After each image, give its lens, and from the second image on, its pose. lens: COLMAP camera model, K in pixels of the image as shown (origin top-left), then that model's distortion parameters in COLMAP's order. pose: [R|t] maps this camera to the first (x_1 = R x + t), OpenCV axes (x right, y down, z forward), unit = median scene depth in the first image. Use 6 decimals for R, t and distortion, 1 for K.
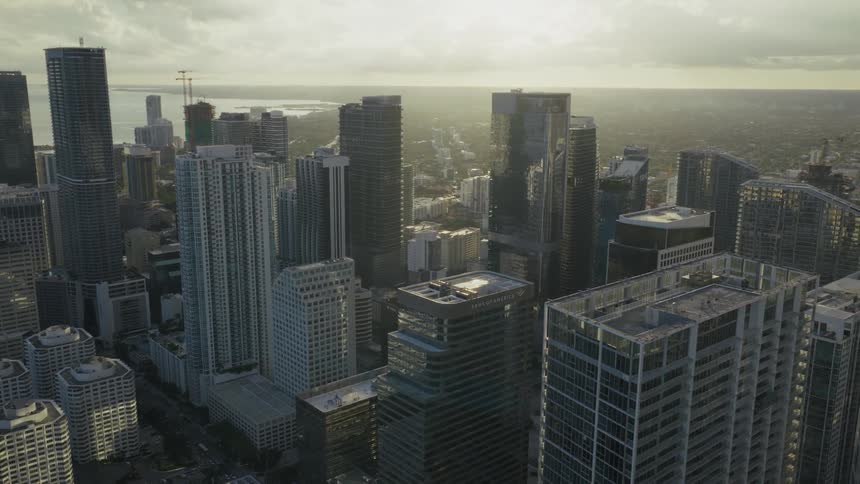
lens RADIAL K [[732.8, 0, 432.7], [0, 732.8, 238.6], [0, 0, 1]] dist [-0.025789, 0.065175]
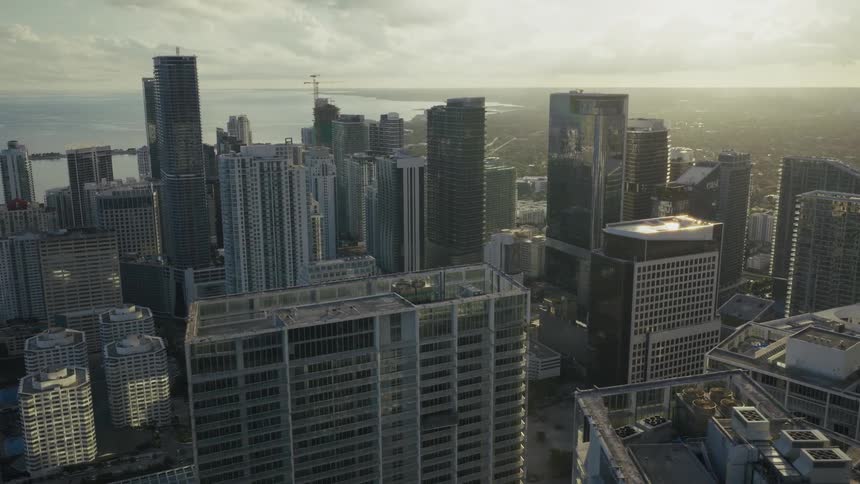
lens RADIAL K [[732.8, 0, 432.7], [0, 732.8, 238.6], [0, 0, 1]] dist [-0.025789, 0.065175]
pose [[0.968752, 0.041807, -0.244481, 0.218554], [-0.042436, 0.999096, 0.002697, -0.004635], [0.244372, 0.007762, 0.969650, 0.026369]]
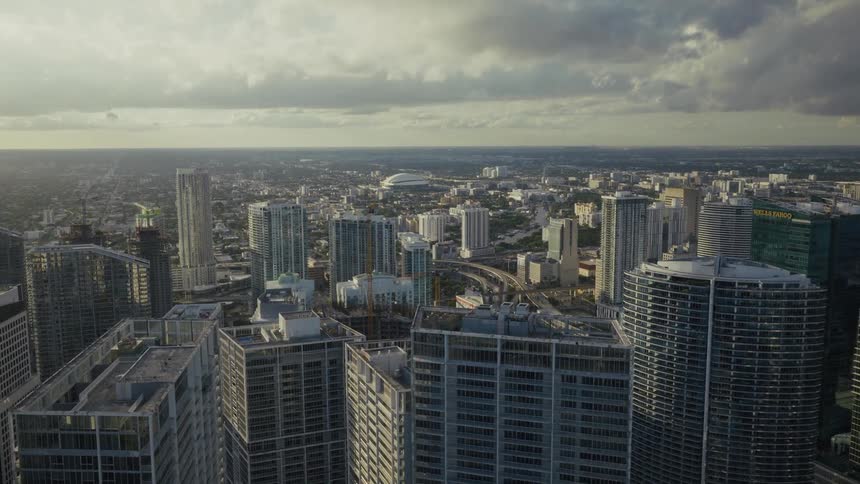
lens RADIAL K [[729.3, 0, 430.0], [0, 729.3, 242.0], [0, 0, 1]] dist [0.007146, 0.017233]
pose [[0.555167, -0.125081, 0.822280, -0.082854], [0.185553, 0.982337, 0.024151, -0.013259], [-0.810777, 0.139168, 0.568571, 0.010339]]
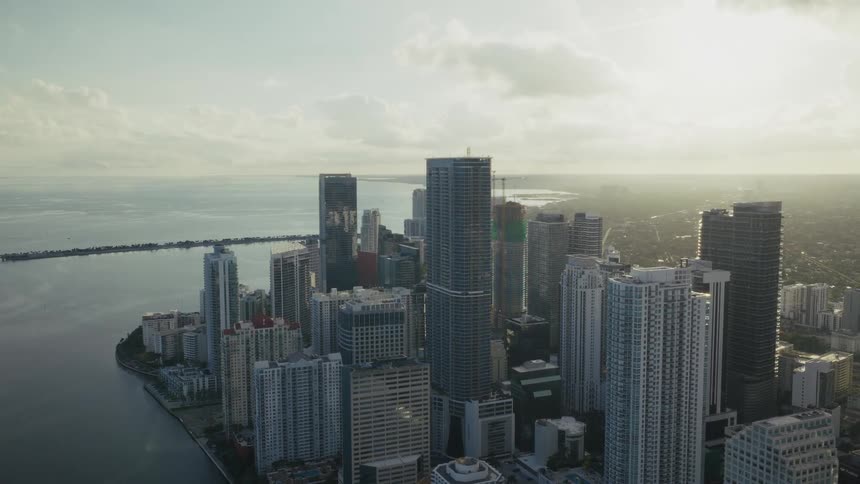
lens RADIAL K [[732.8, 0, 432.7], [0, 732.8, 238.6], [0, 0, 1]] dist [-0.025789, 0.065175]
pose [[0.957300, 0.017743, -0.288551, -0.297676], [-0.051581, 0.992582, -0.110091, -0.052086], [0.284458, 0.120274, 0.951114, 0.083064]]
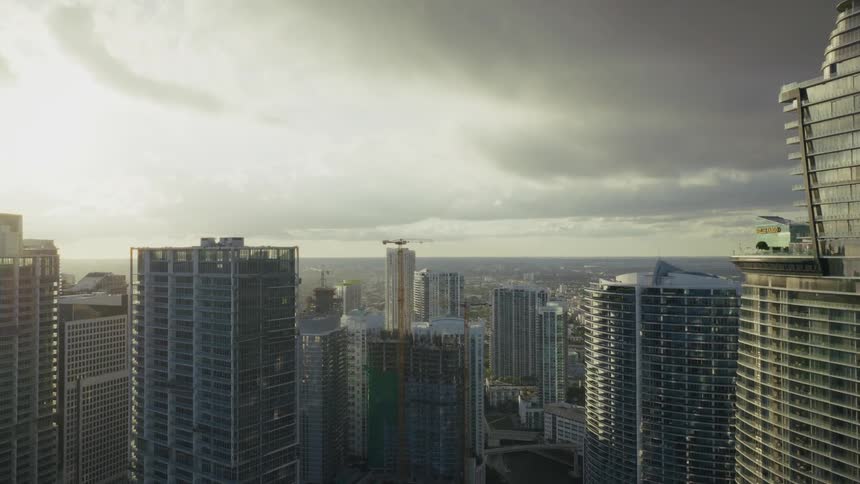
lens RADIAL K [[732.8, 0, 432.7], [0, 732.8, 238.6], [0, 0, 1]] dist [-0.025789, 0.065175]
pose [[0.832841, -0.000810, 0.553512, 0.114673], [0.127381, 0.973439, -0.190239, 0.141535], [-0.538656, 0.228946, 0.810823, -0.234286]]
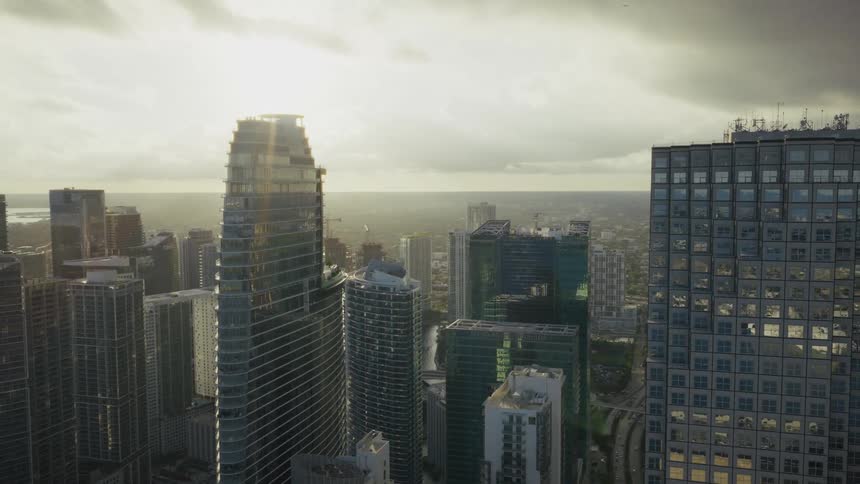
lens RADIAL K [[729.3, 0, 430.0], [0, 729.3, 242.0], [0, 0, 1]] dist [0.007146, 0.017233]
pose [[0.957451, -0.032188, 0.286797, 0.461771], [0.070860, 0.989560, -0.125497, 0.152559], [-0.279763, 0.140480, 0.949736, -0.626491]]
